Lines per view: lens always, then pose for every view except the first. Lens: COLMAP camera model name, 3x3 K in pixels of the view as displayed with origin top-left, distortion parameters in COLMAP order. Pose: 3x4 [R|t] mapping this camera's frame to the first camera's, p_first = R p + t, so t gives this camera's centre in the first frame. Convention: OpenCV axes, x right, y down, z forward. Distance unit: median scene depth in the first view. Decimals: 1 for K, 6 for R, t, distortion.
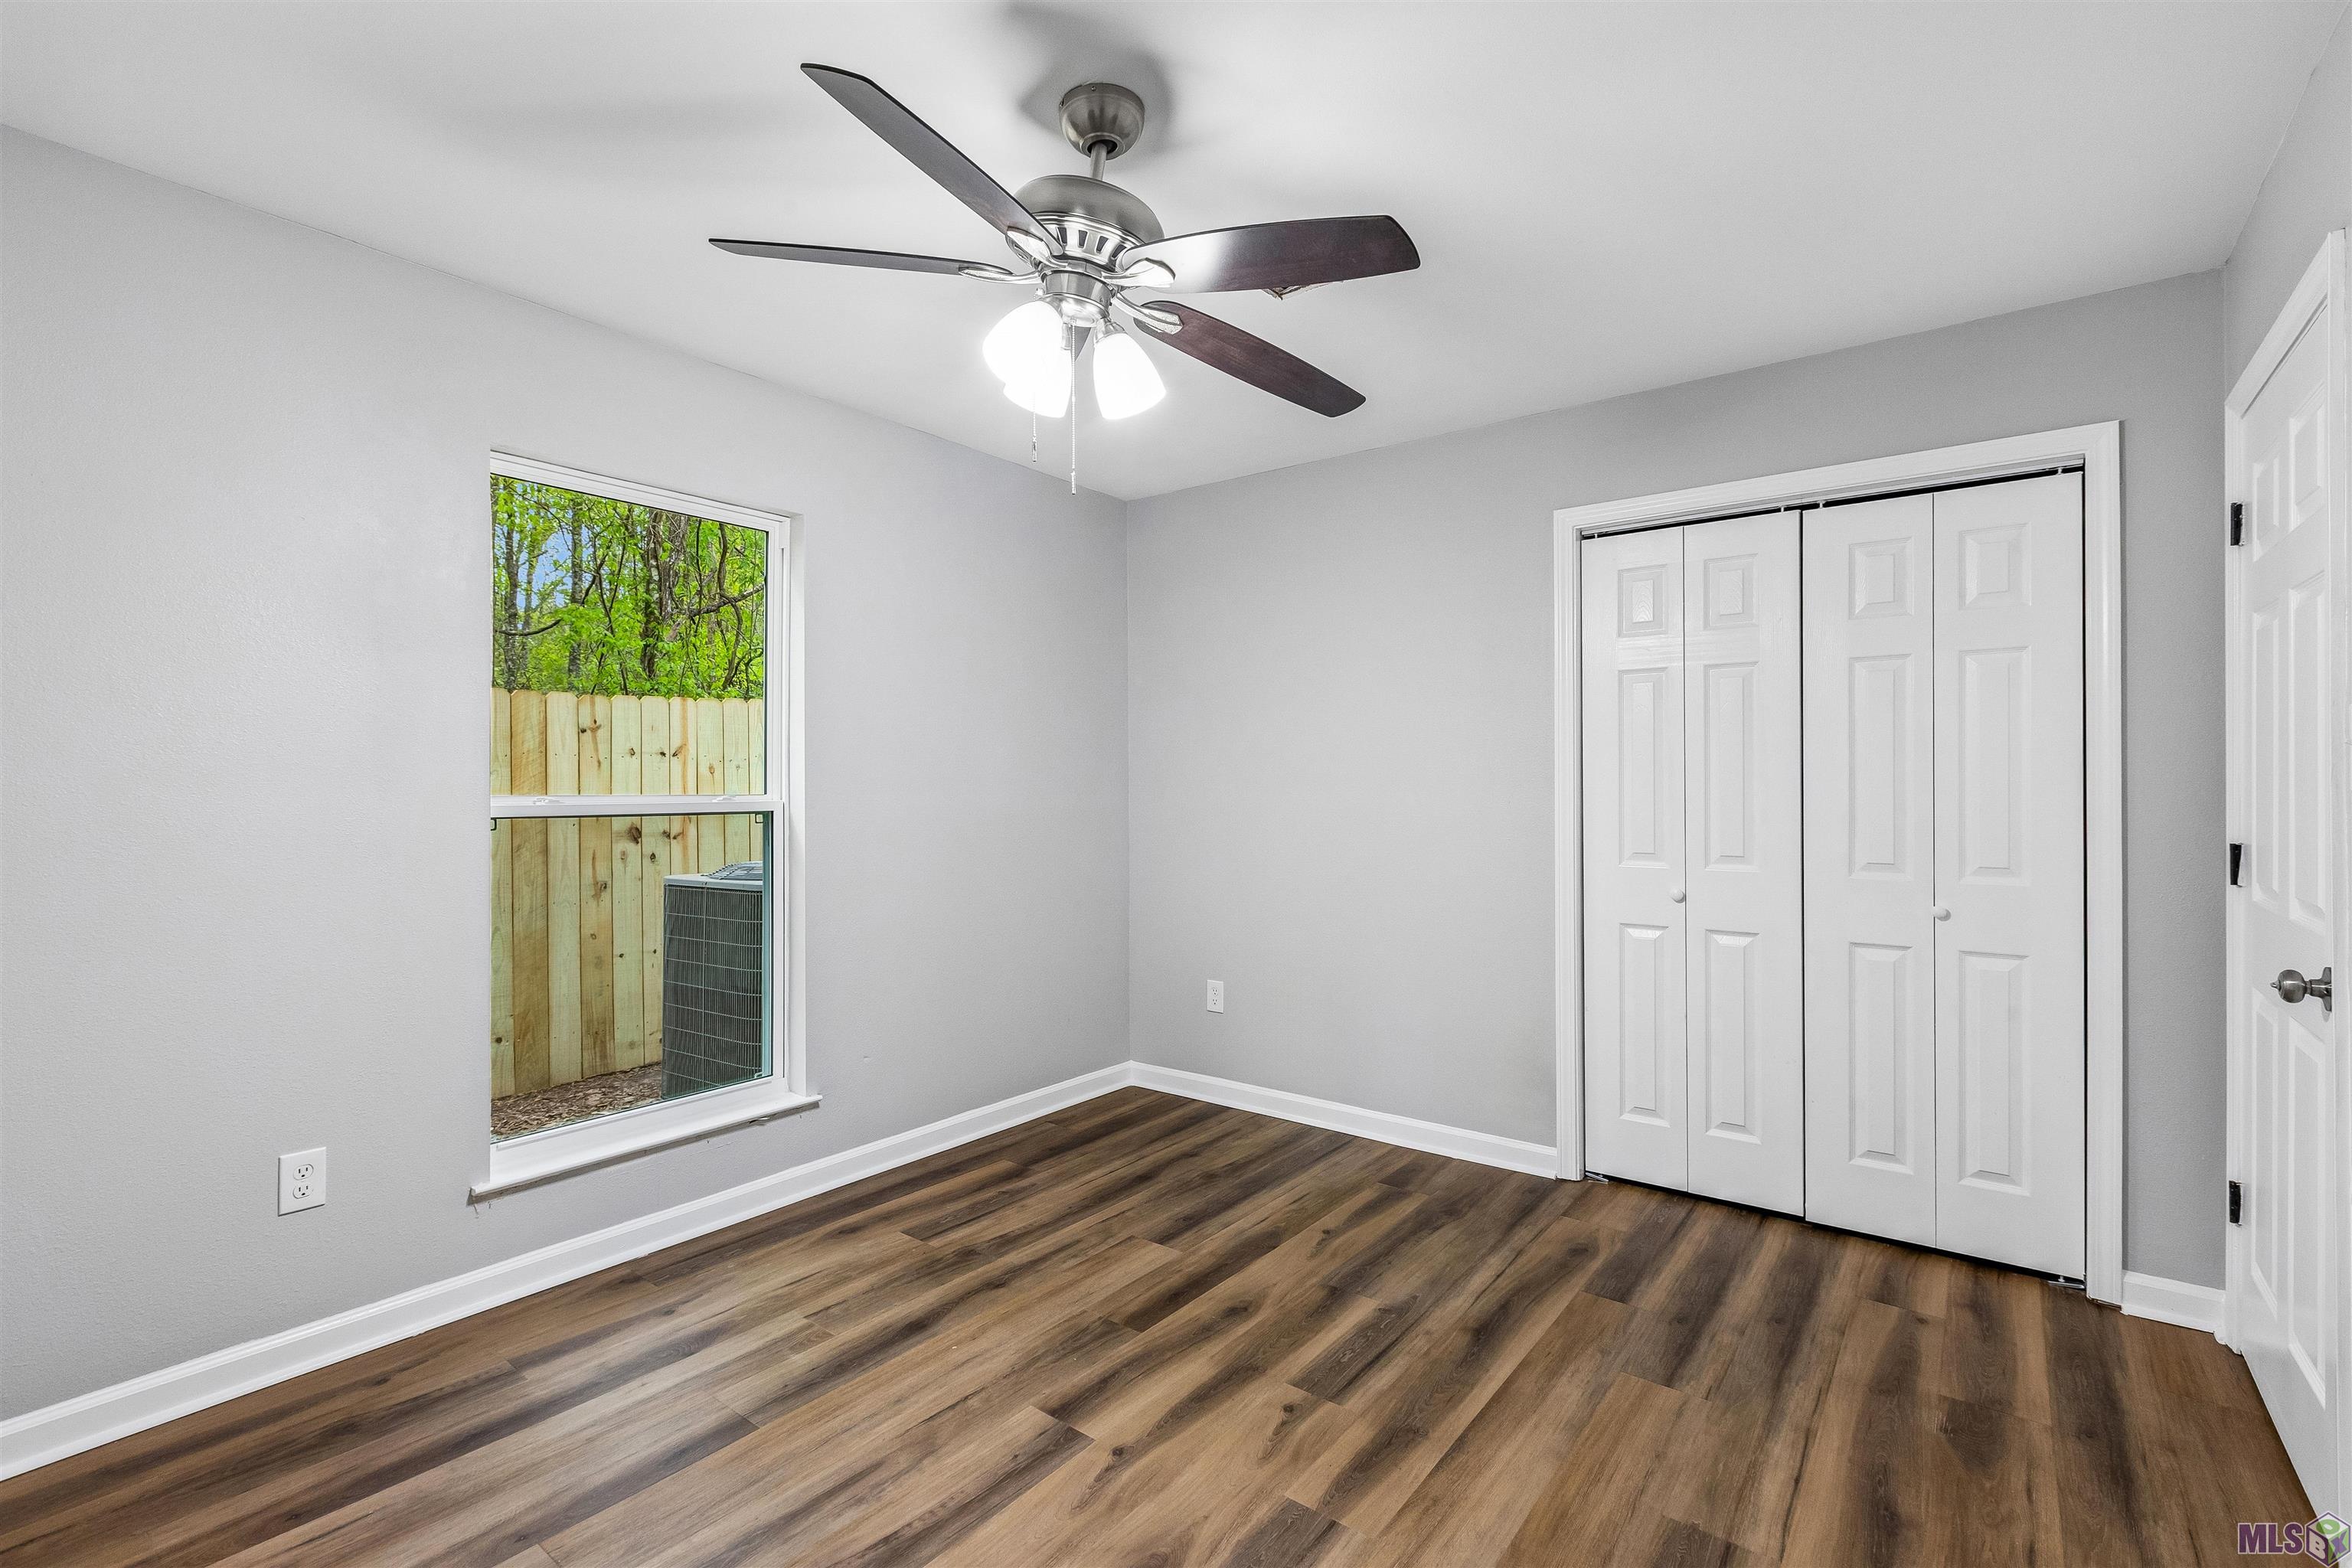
lens RADIAL K [[1054.9, 0, 1181.1], [0, 1054.9, 776.4], [0, 0, 1]] dist [-0.000549, -0.000937]
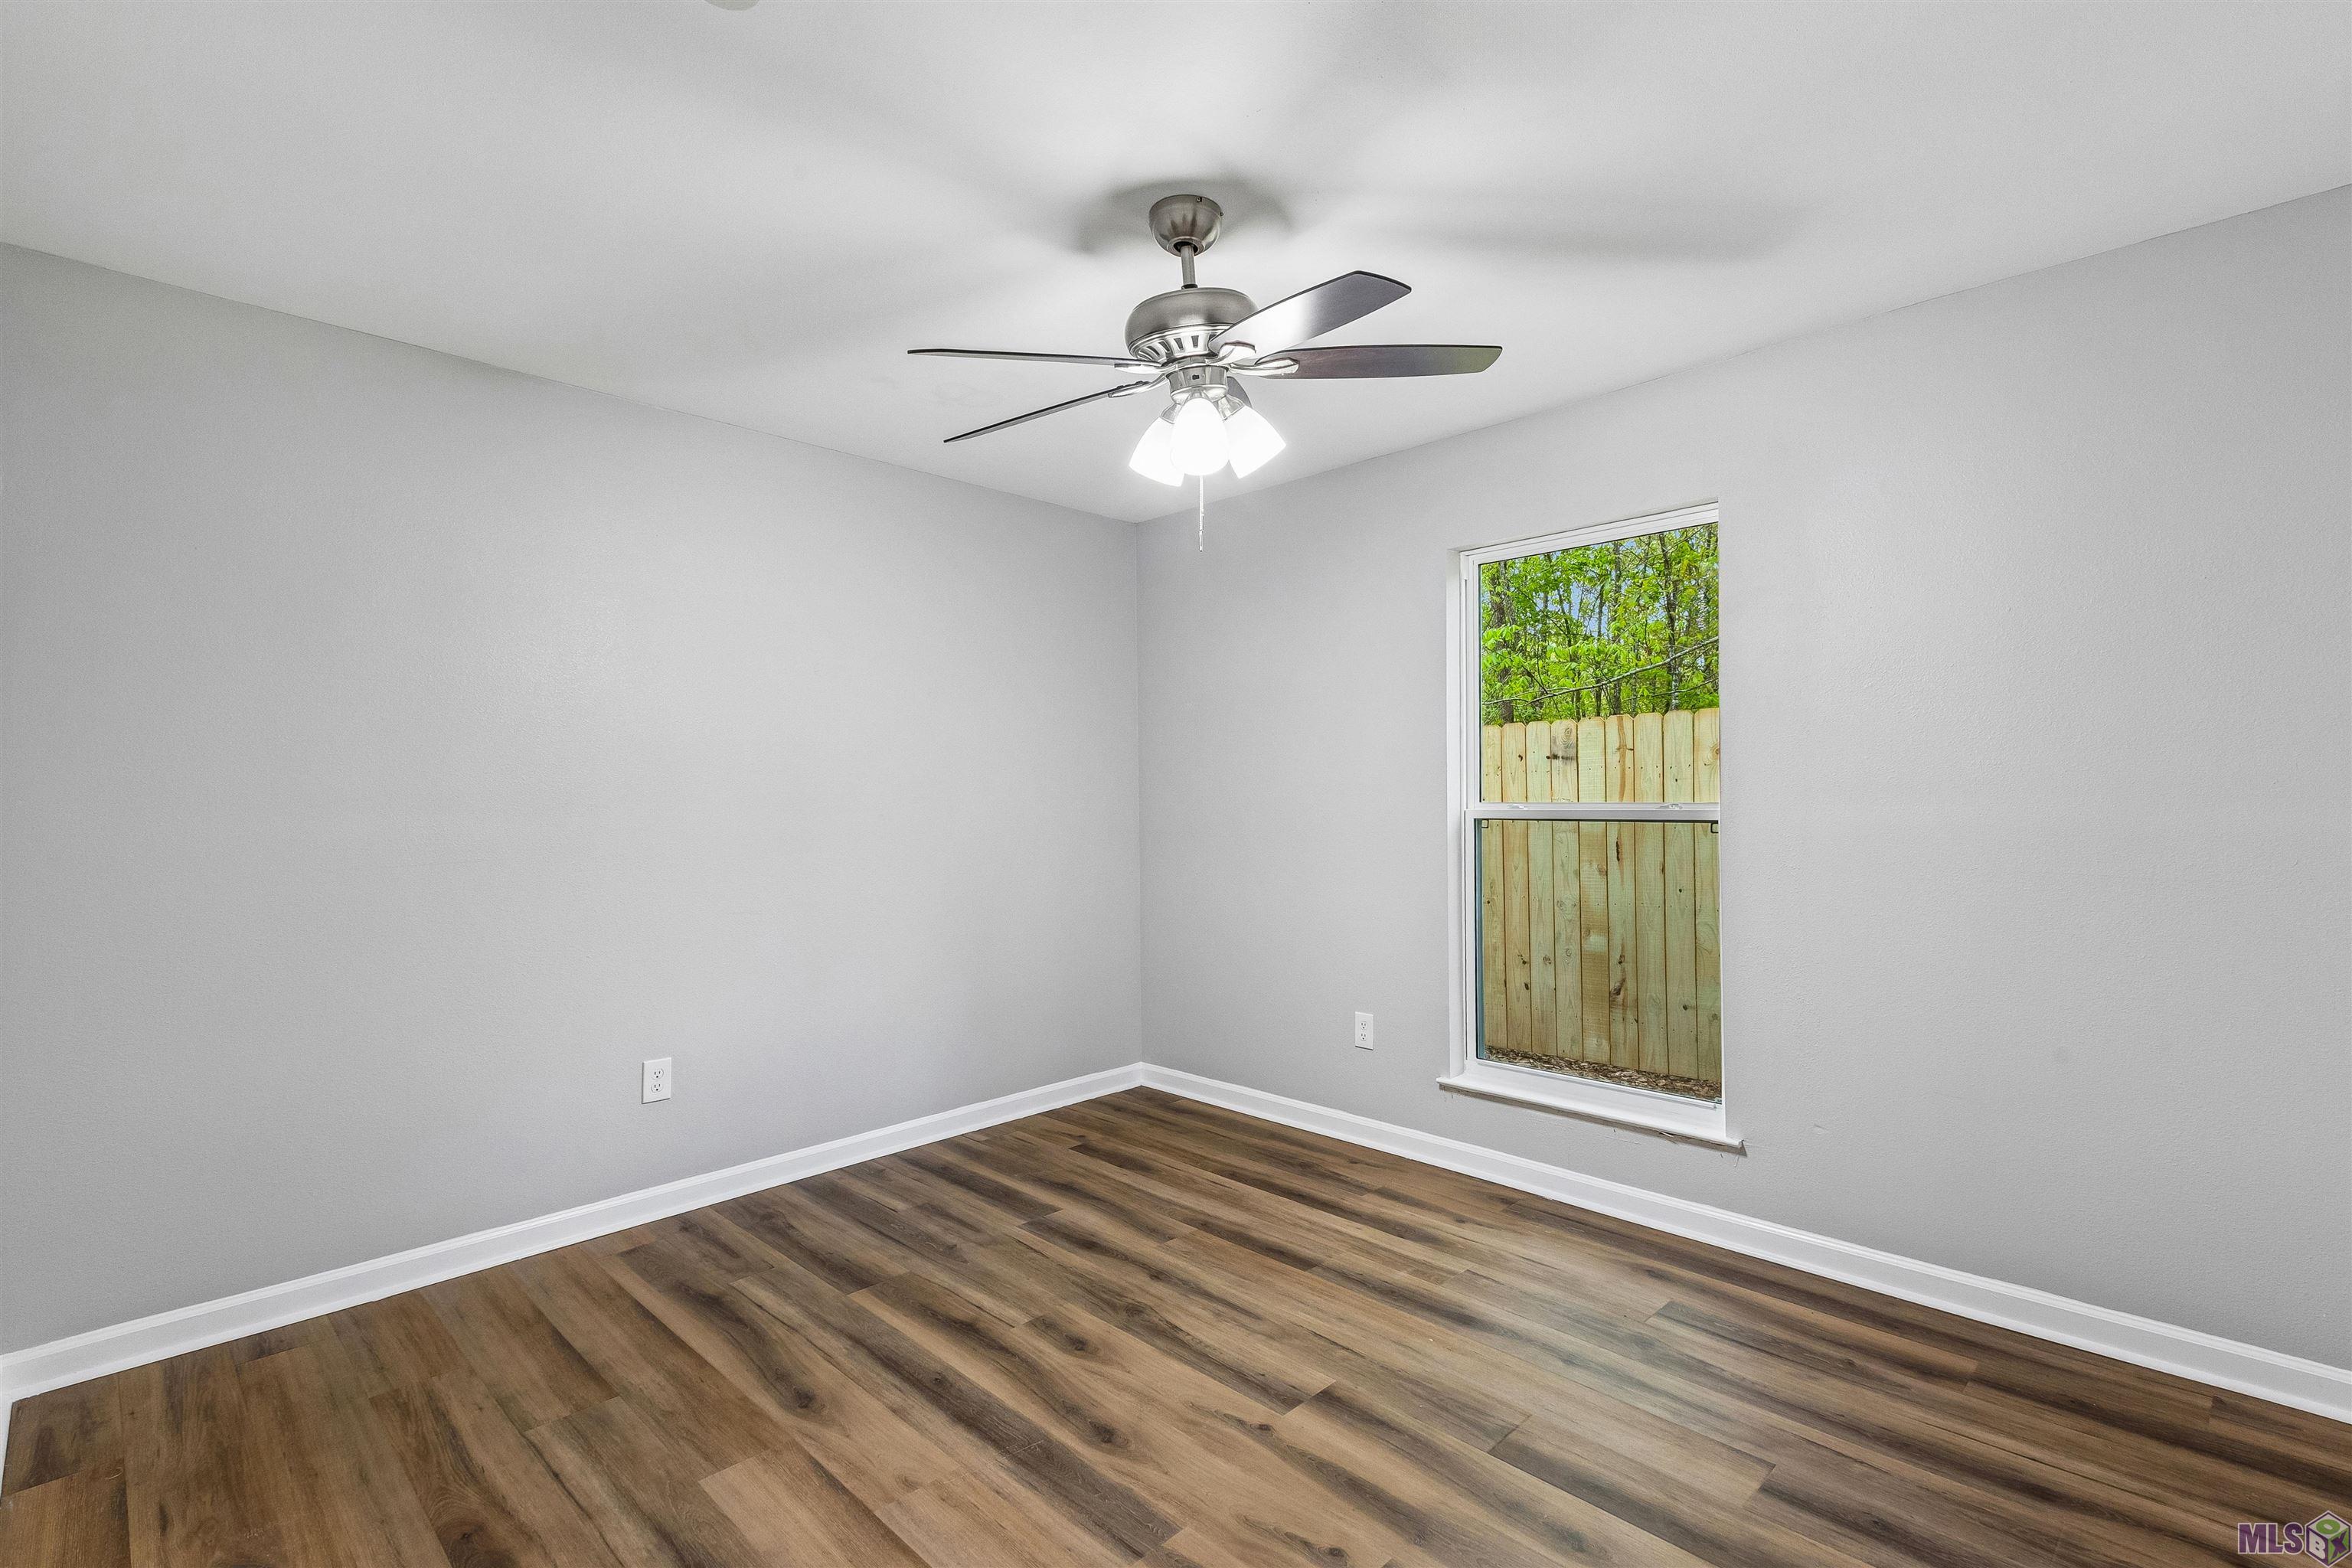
lens RADIAL K [[1054.9, 0, 1181.1], [0, 1054.9, 776.4], [0, 0, 1]] dist [-0.000549, -0.000937]
pose [[-0.120609, -0.019481, -0.992509, 0.769816], [0.000343, 0.999807, -0.019666, 0.009975], [0.992700, -0.002712, -0.120579, 0.800848]]
